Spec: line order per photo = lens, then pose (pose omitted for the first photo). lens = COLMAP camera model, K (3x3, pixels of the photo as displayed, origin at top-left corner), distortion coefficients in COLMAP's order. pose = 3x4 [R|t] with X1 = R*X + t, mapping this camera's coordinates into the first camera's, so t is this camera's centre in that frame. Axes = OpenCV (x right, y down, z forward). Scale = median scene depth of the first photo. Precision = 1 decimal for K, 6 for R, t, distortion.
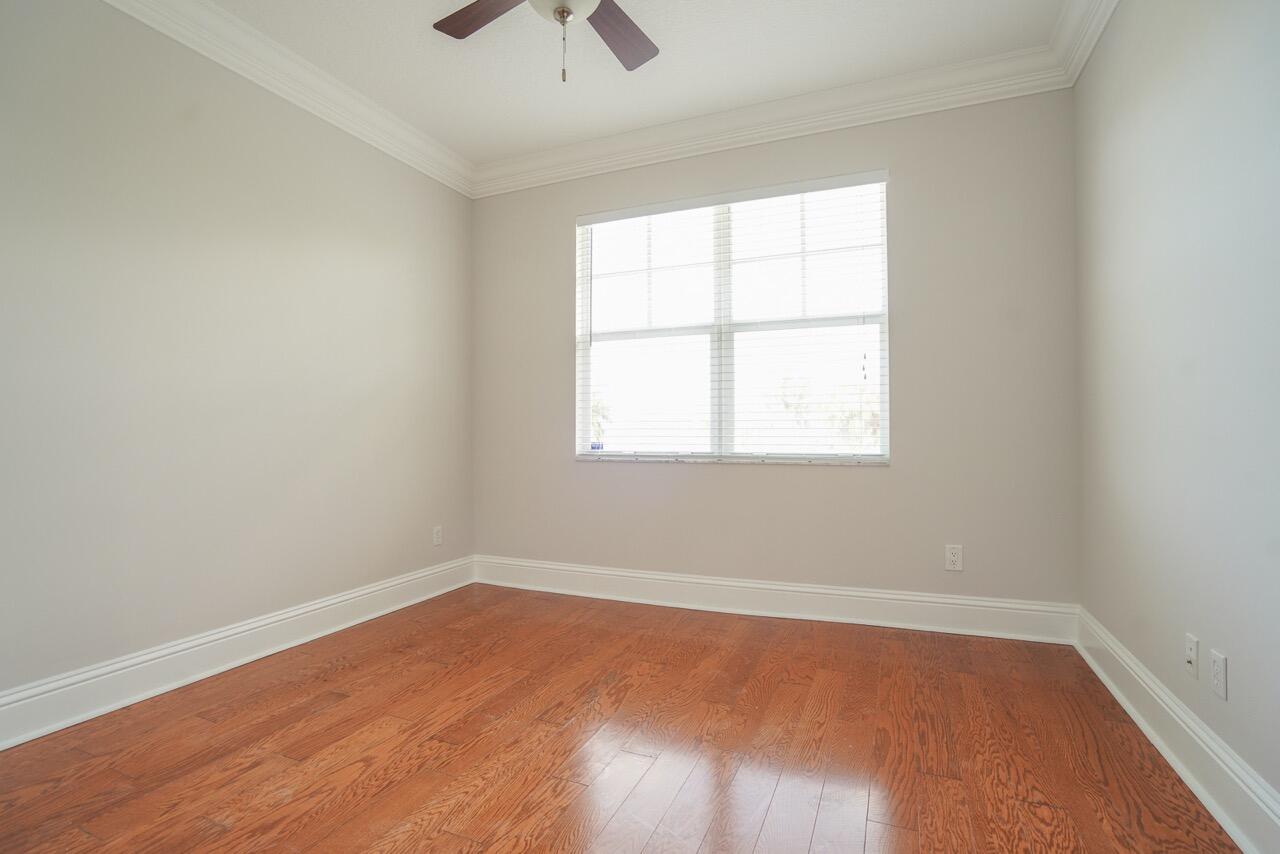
lens RADIAL K [[588.8, 0, 634.9], [0, 588.8, 428.8], [0, 0, 1]] dist [-0.044980, 0.009343]
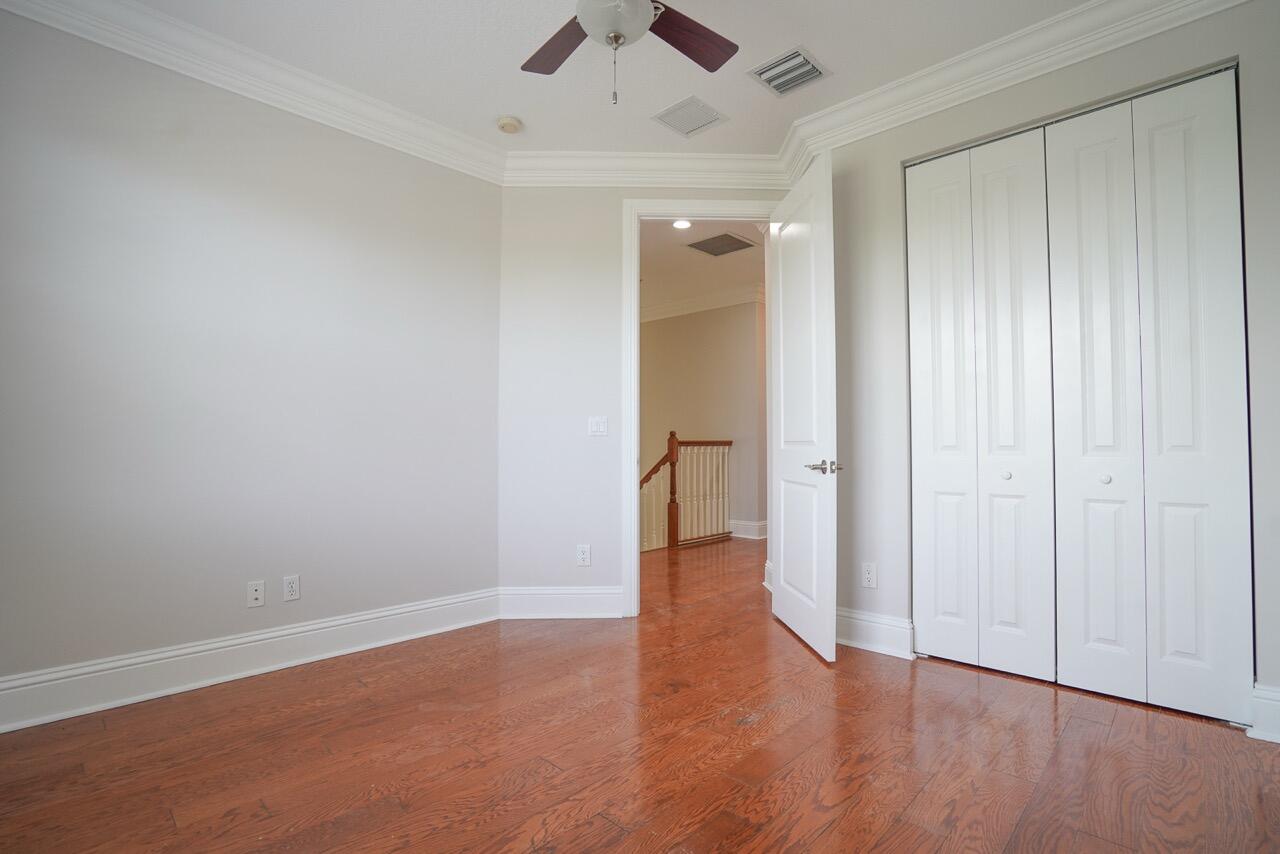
lens RADIAL K [[588.8, 0, 637.3], [0, 588.8, 430.4], [0, 0, 1]] dist [-0.044980, 0.009343]
pose [[-0.934449, 0.016929, 0.355694, -0.570630], [0.004230, 0.999327, -0.036450, 0.010432], [-0.356071, -0.032556, -0.933892, 2.141398]]
